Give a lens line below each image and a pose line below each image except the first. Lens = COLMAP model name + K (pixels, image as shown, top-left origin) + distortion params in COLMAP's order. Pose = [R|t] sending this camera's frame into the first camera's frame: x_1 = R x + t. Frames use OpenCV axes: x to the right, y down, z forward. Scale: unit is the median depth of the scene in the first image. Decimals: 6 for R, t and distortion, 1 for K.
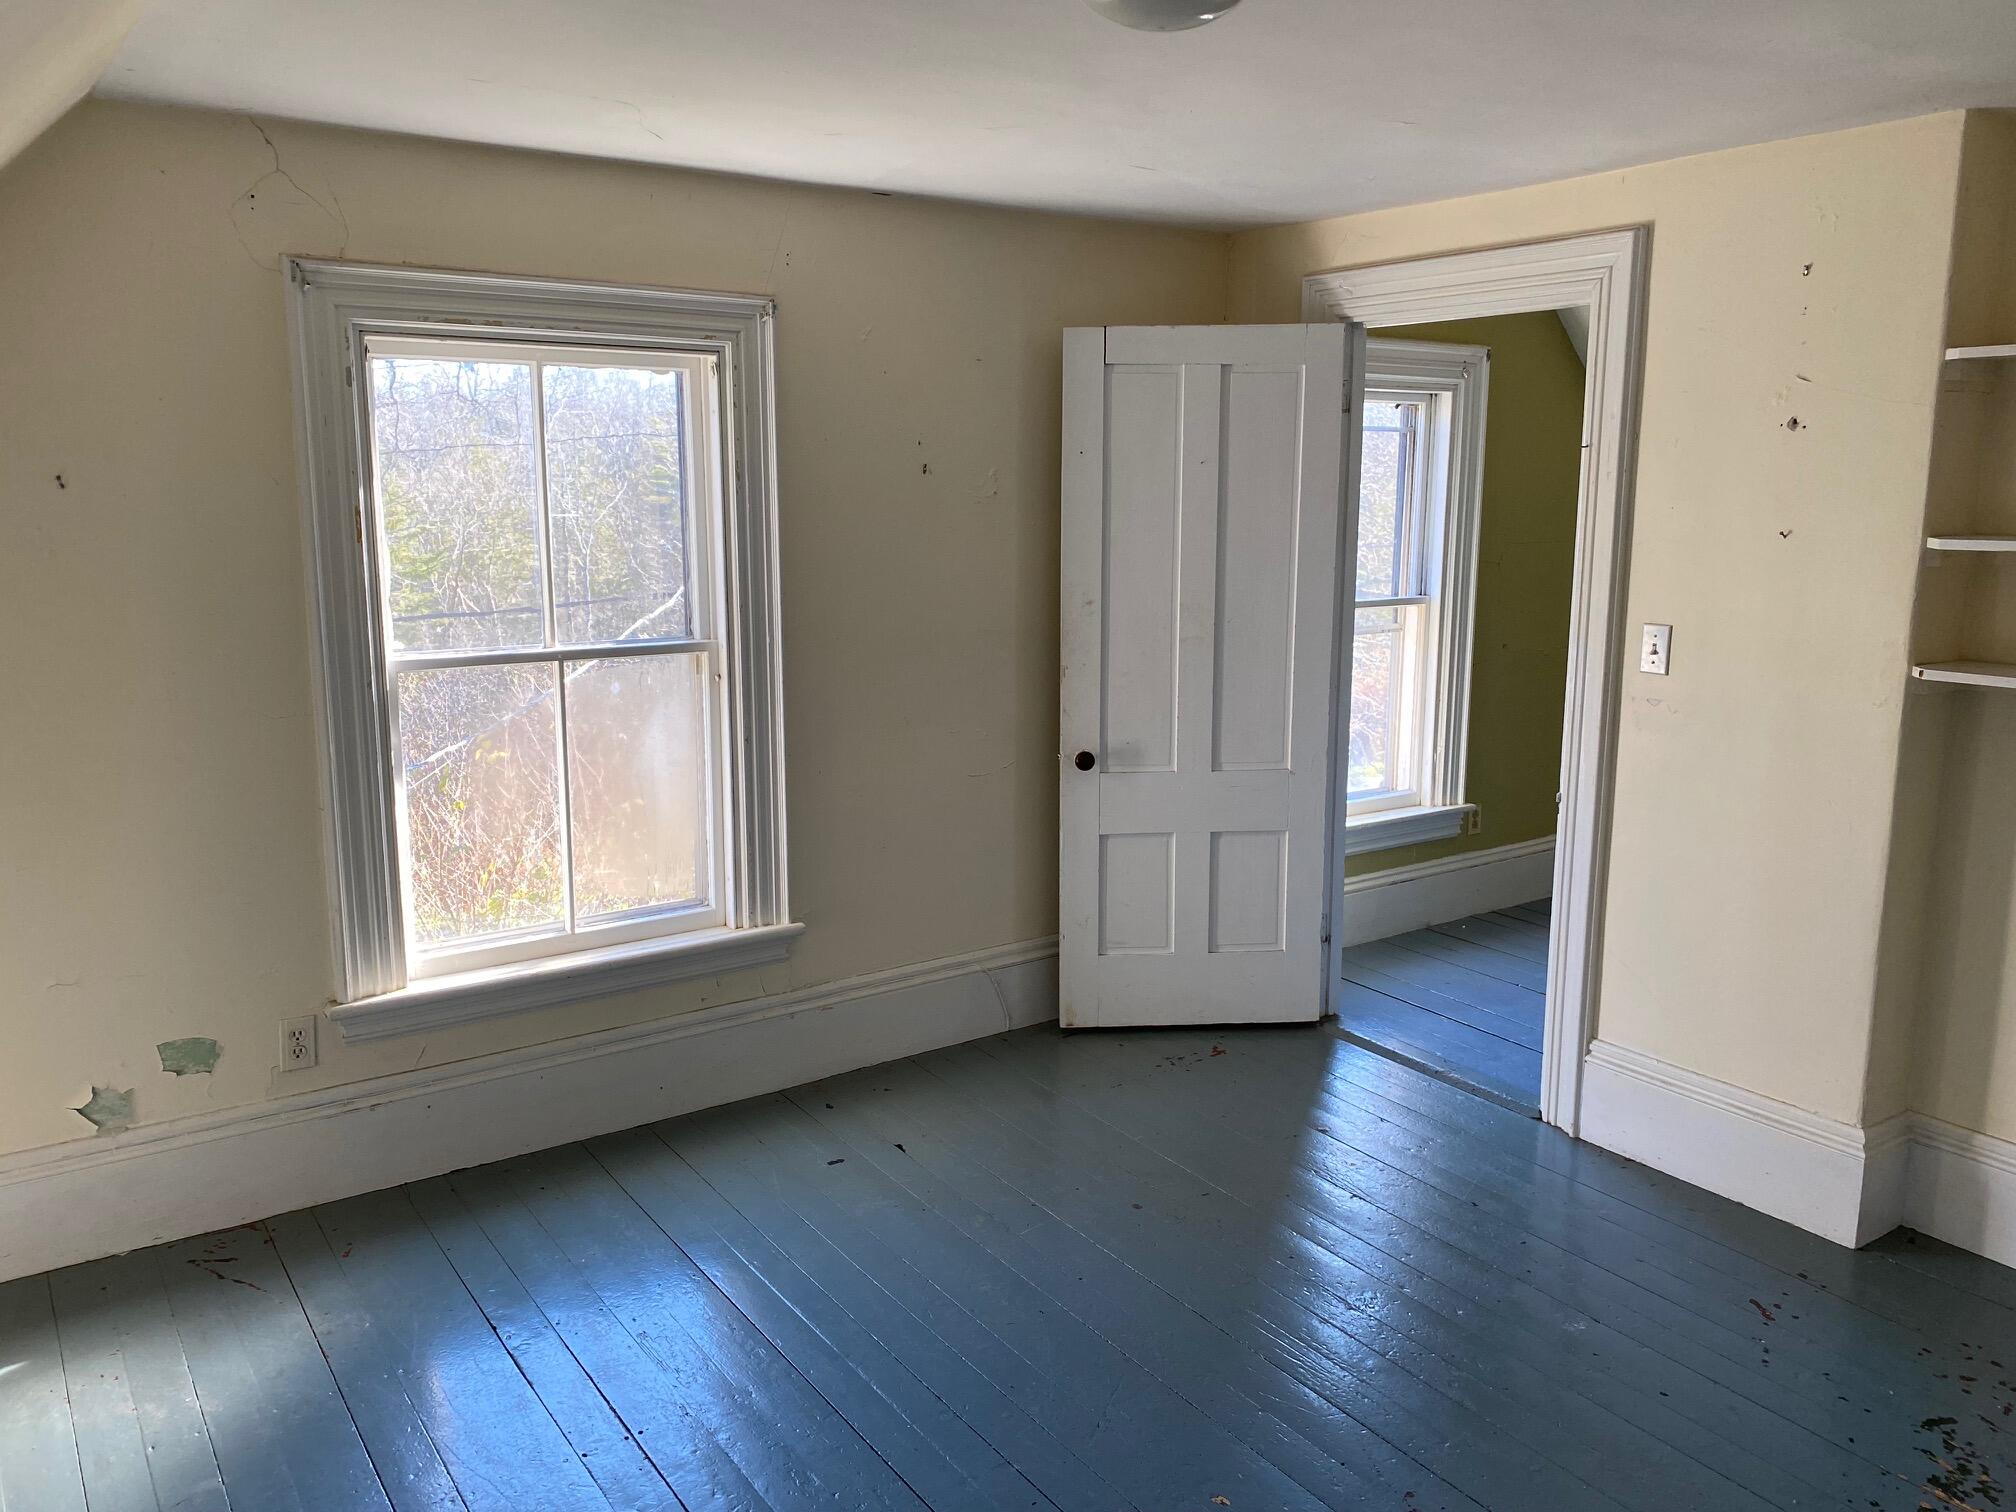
lens RADIAL K [[1540.0, 0, 1006.8], [0, 1540.0, 757.8], [0, 0, 1]] dist [0.038494, -0.011577]
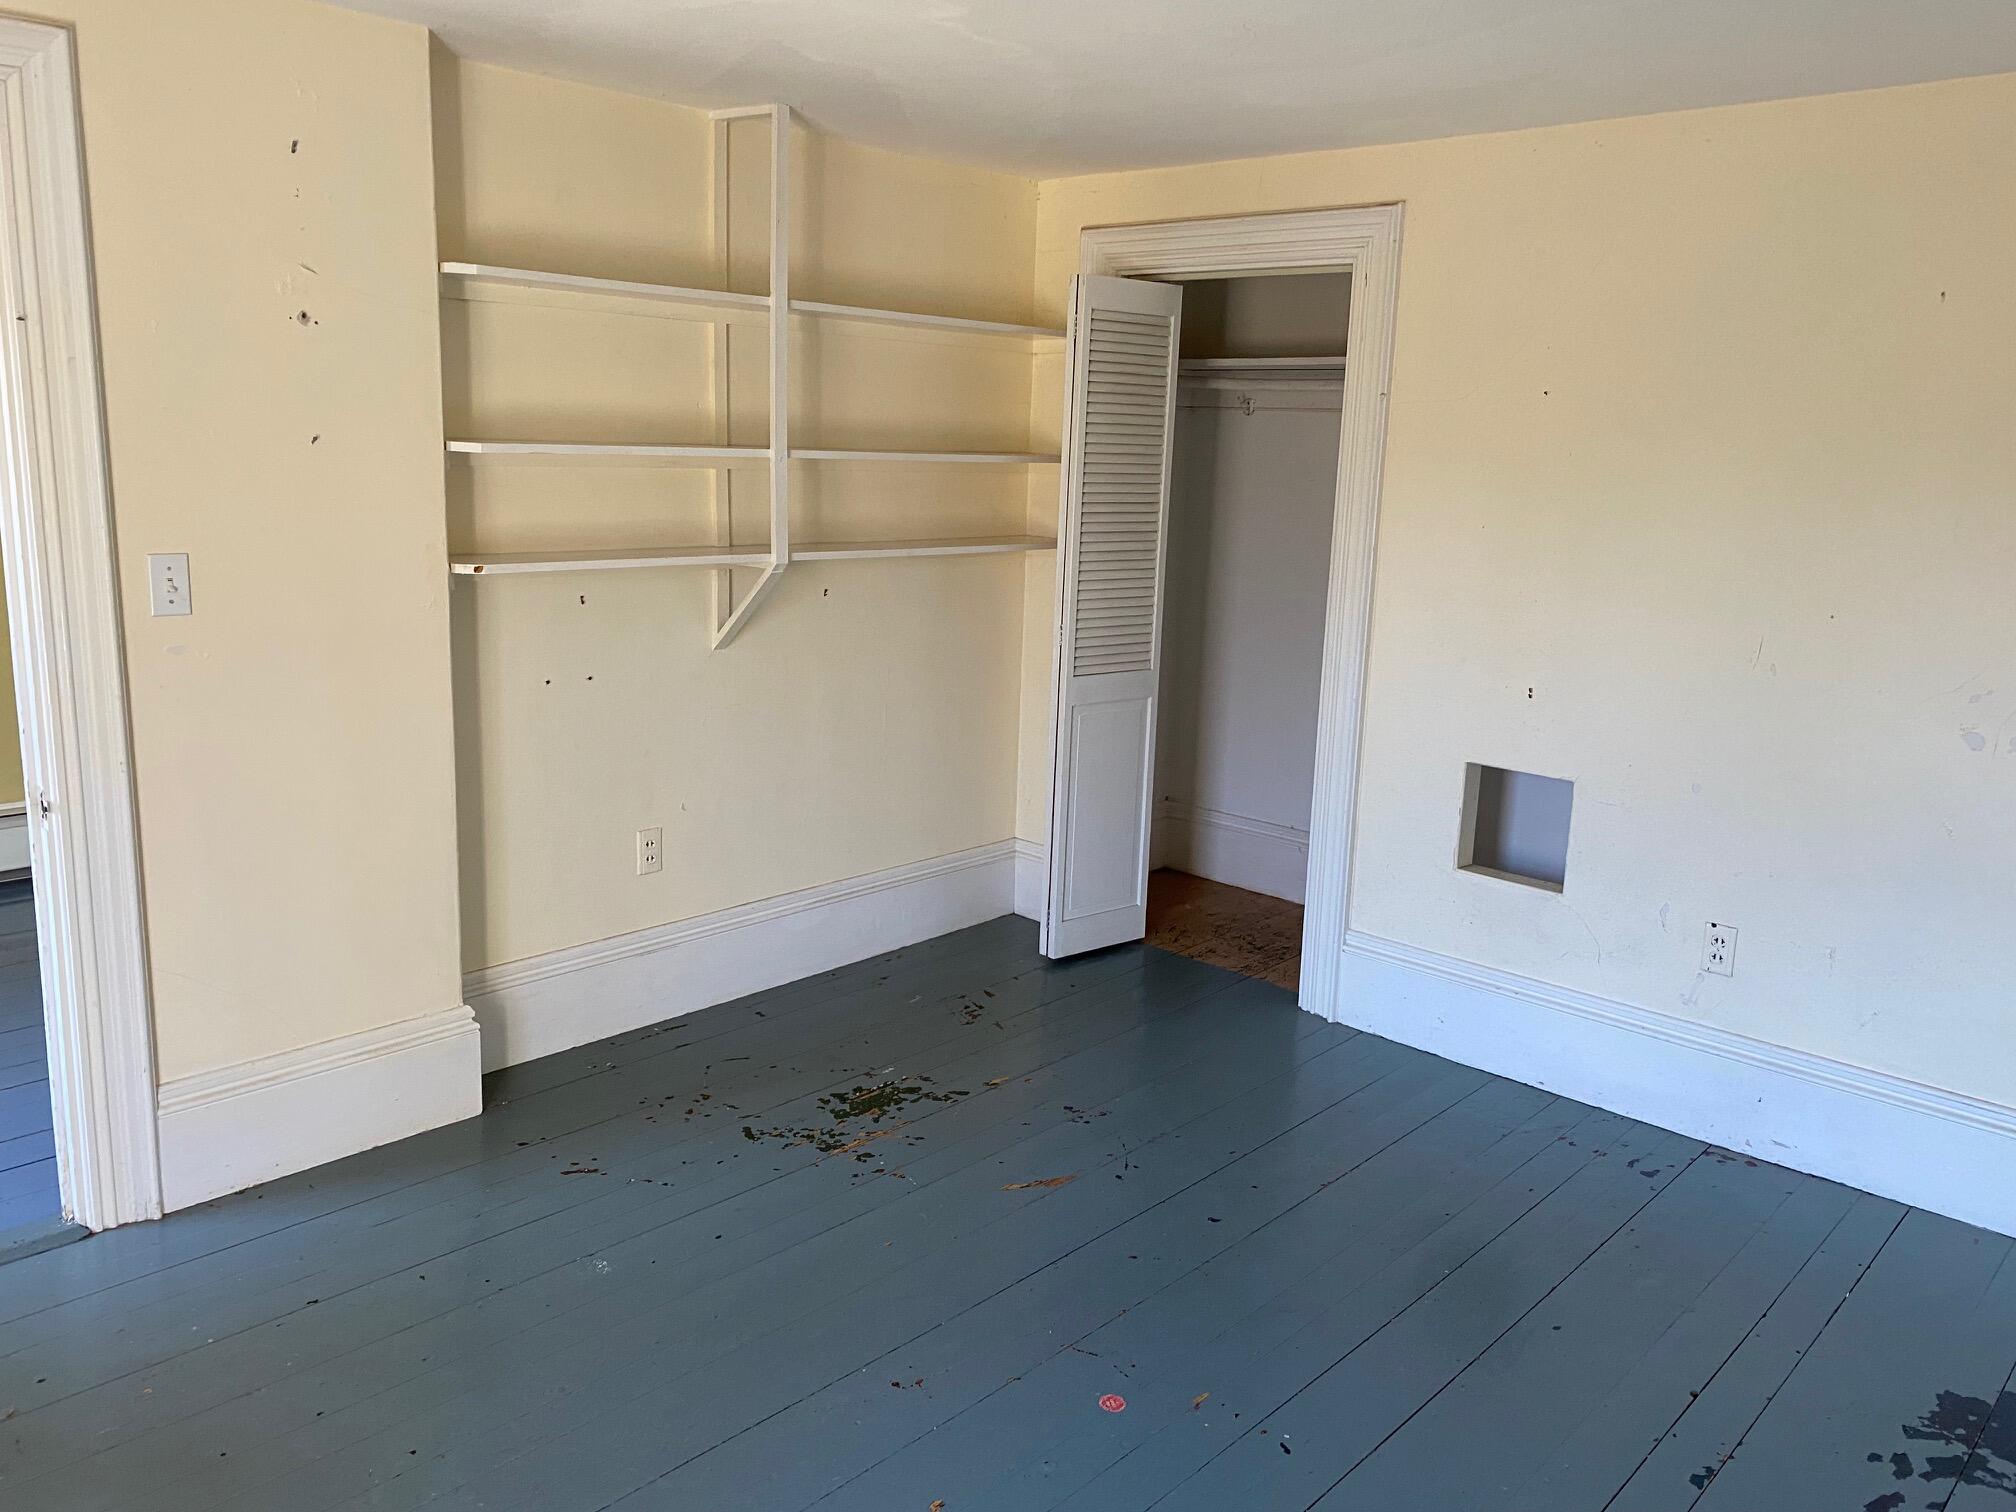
lens RADIAL K [[1540.0, 0, 1005.3], [0, 1540.0, 746.8], [0, 0, 1]] dist [0.038494, -0.011577]
pose [[-0.205473, -0.203993, 0.957167, -0.506823], [0.149679, 0.959978, 0.236723, -0.127060], [-0.967149, 0.191908, -0.166716, 0.801951]]
